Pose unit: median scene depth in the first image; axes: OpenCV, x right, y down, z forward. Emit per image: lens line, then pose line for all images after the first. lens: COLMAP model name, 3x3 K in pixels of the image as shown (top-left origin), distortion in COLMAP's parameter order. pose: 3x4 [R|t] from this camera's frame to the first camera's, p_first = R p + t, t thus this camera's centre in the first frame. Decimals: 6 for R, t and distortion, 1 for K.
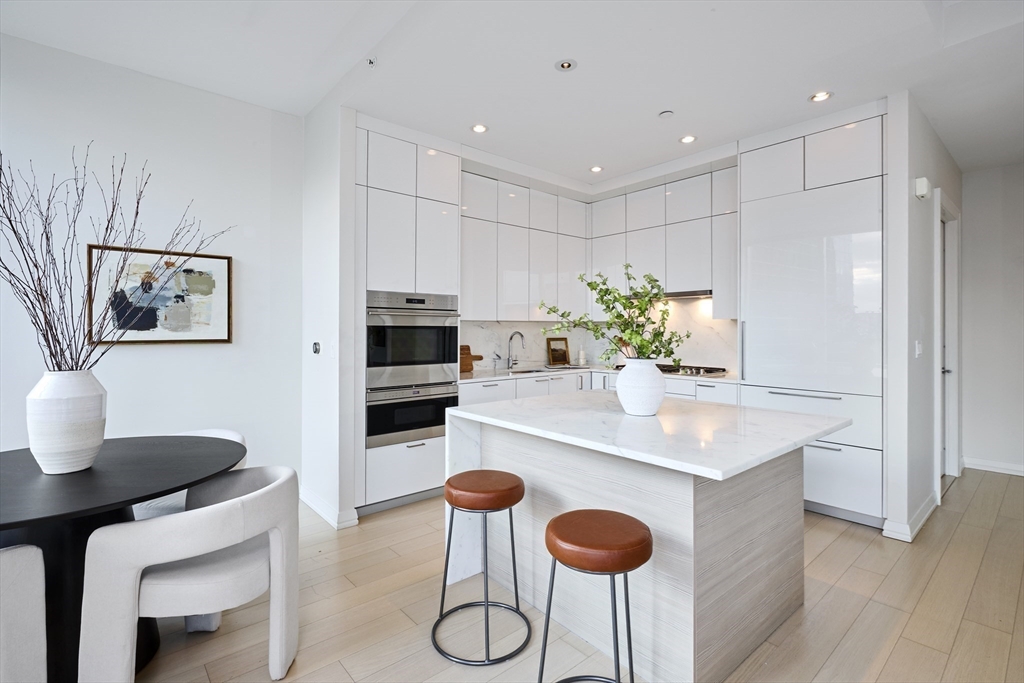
lens RADIAL K [[503.6, 0, 555.4], [0, 503.6, 337.1], [0, 0, 1]] dist [0.000271, -0.004970]
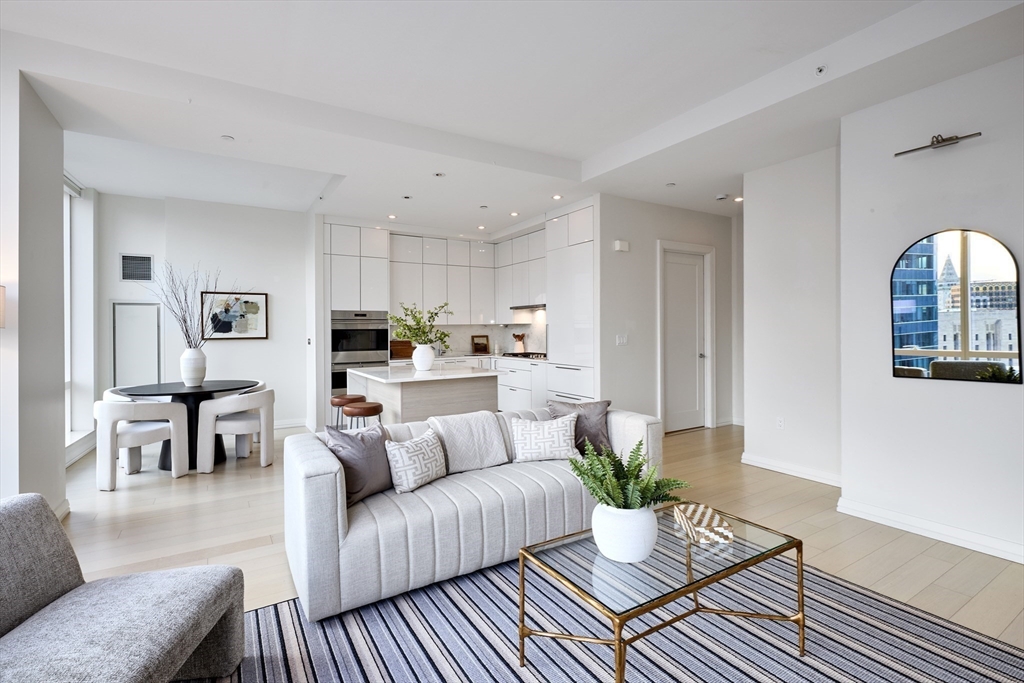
lens RADIAL K [[503.6, 0, 513.2], [0, 503.6, 340.3], [0, 0, 1]] dist [0.000271, -0.004970]
pose [[0.978902, -0.004831, -0.204273, 0.658483], [0.006703, 0.999942, 0.008473, 0.006422], [0.204220, -0.009664, 0.978877, -0.675490]]
